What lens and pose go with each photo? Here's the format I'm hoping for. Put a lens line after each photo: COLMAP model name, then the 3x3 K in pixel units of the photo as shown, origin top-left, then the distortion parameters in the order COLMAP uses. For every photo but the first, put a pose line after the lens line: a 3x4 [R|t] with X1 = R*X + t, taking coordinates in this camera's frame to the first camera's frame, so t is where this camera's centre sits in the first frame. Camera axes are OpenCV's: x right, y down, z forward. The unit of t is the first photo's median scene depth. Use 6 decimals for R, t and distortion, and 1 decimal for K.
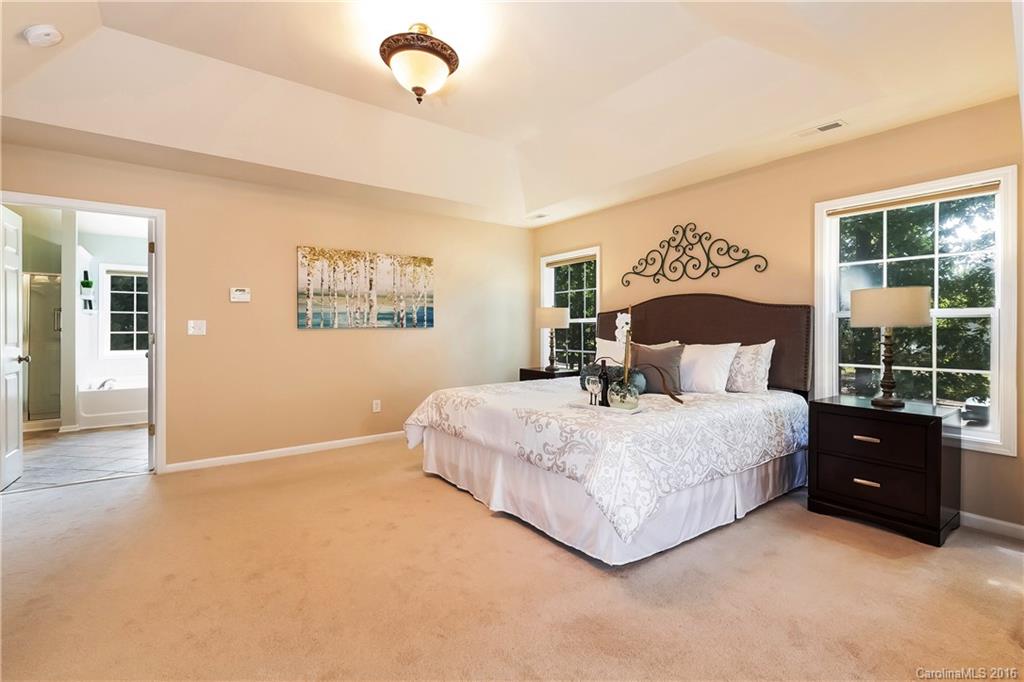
lens RADIAL K [[462.2, 0, 517.9], [0, 462.2, 331.3], [0, 0, 1]] dist [0.004225, 0.000000]
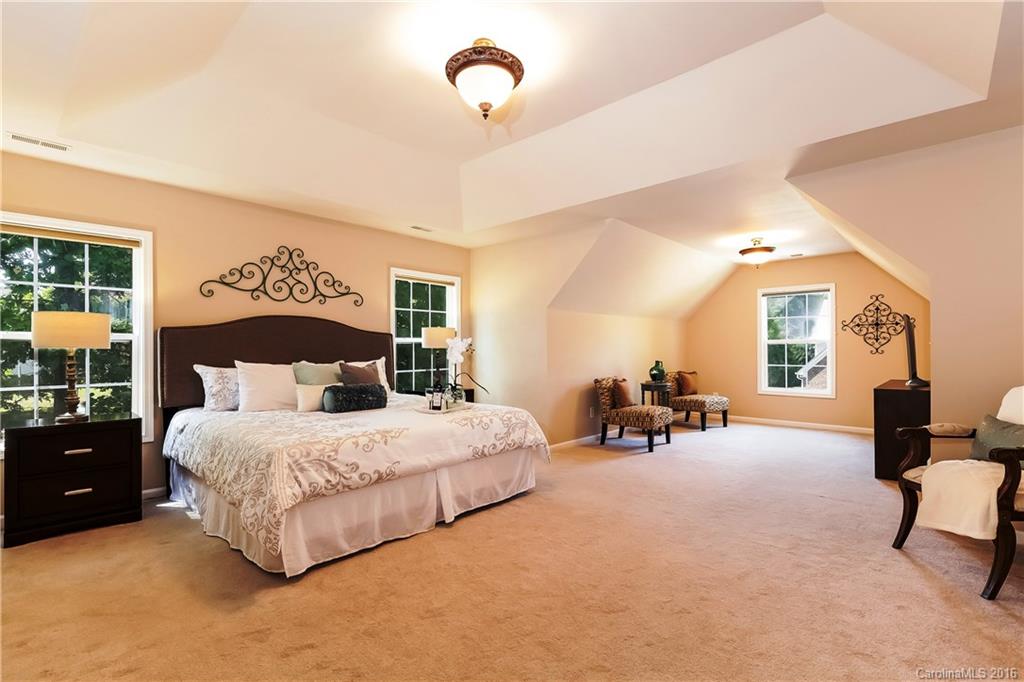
lens RADIAL K [[462.2, 0, 517.0], [0, 462.2, 348.1], [0, 0, 1]] dist [0.004225, 0.000000]
pose [[-0.186296, 0.002532, 0.982490, -0.760956], [0.005656, 0.999983, -0.001504, -0.003182], [-0.982477, 0.005277, -0.186308, 0.711229]]
